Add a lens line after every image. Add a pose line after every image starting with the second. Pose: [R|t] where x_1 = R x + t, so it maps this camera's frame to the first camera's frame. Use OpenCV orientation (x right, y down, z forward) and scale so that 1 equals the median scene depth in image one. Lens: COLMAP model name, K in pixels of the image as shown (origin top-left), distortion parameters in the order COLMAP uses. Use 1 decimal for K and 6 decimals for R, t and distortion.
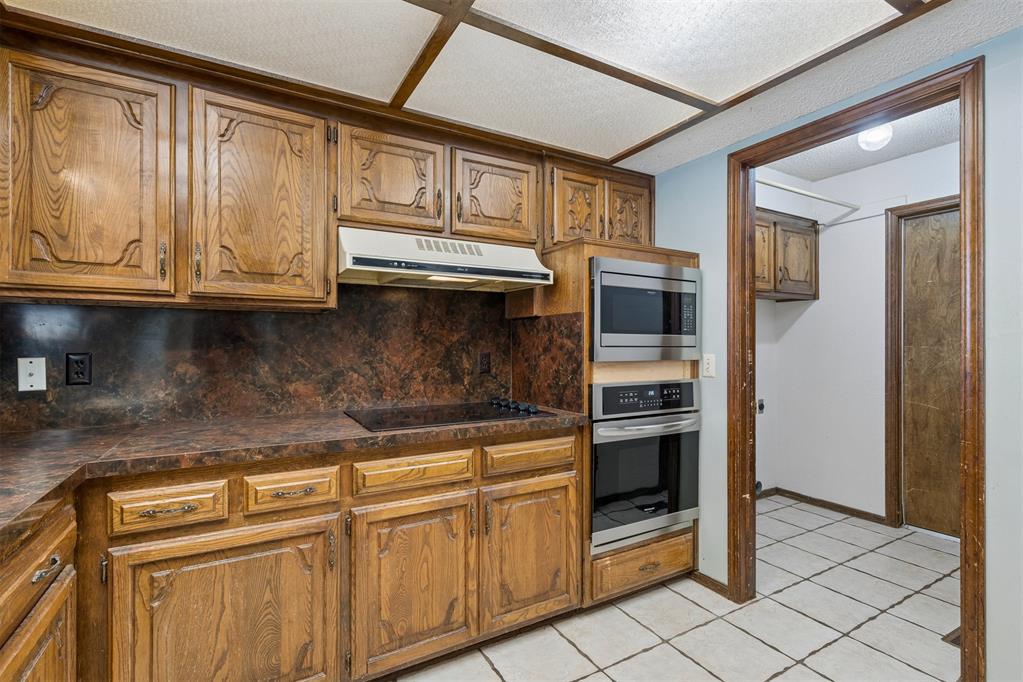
lens RADIAL K [[469.4, 0, 512.6], [0, 469.4, 350.2], [0, 0, 1]] dist [0.000732, 0.000082]
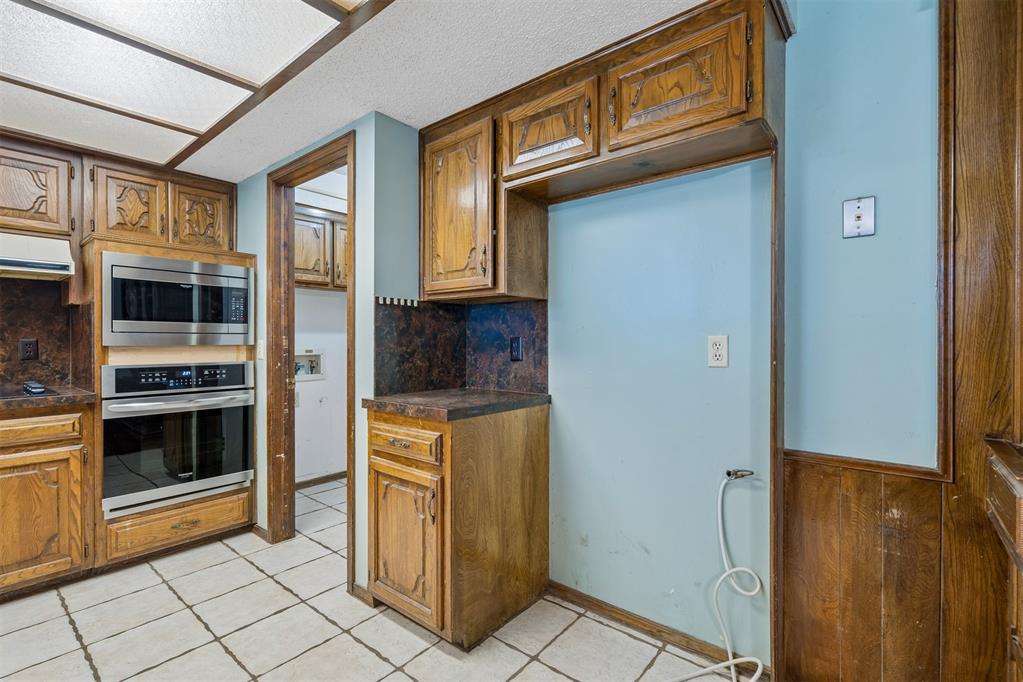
lens RADIAL K [[469.4, 0, 512.1], [0, 469.4, 345.5], [0, 0, 1]] dist [0.000732, 0.000082]
pose [[0.936367, -0.005767, 0.350974, 0.634674], [0.005073, 0.999983, 0.002896, 0.023427], [-0.350985, -0.000931, 0.936381, -0.356025]]
